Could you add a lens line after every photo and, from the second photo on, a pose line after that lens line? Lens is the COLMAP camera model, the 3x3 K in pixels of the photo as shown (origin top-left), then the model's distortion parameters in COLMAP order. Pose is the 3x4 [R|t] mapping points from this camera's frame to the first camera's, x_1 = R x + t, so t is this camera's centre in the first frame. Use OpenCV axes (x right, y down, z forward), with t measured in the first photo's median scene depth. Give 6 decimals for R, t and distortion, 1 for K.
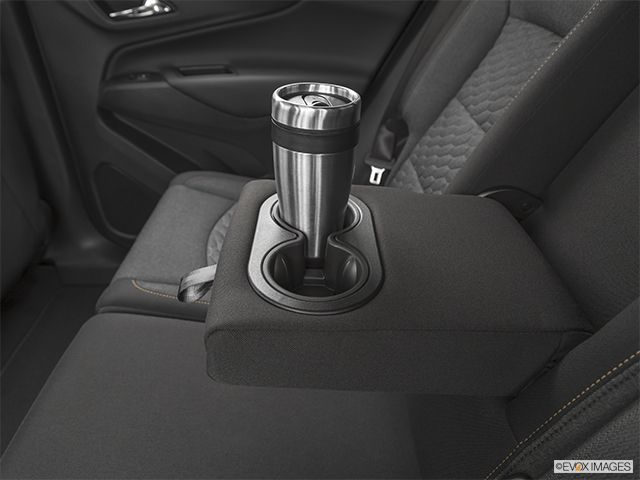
lens RADIAL K [[446.1, 0, 320.0], [0, 446.1, 240.0], [0, 0, 1]] dist [-0.005491, -0.002919]
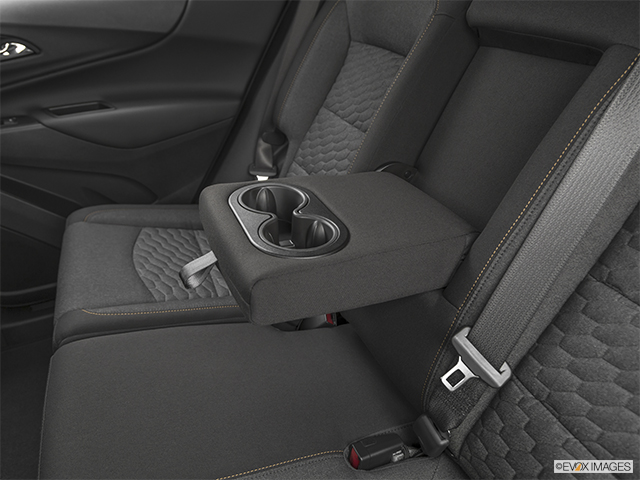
lens RADIAL K [[446.1, 0, 320.0], [0, 446.1, 240.0], [0, 0, 1]] dist [-0.005491, -0.002919]
pose [[0.921895, -0.199822, 0.331935, -0.194800], [0.215713, 0.976391, -0.011327, 0.054971], [-0.321835, 0.082045, 0.943234, -0.138475]]
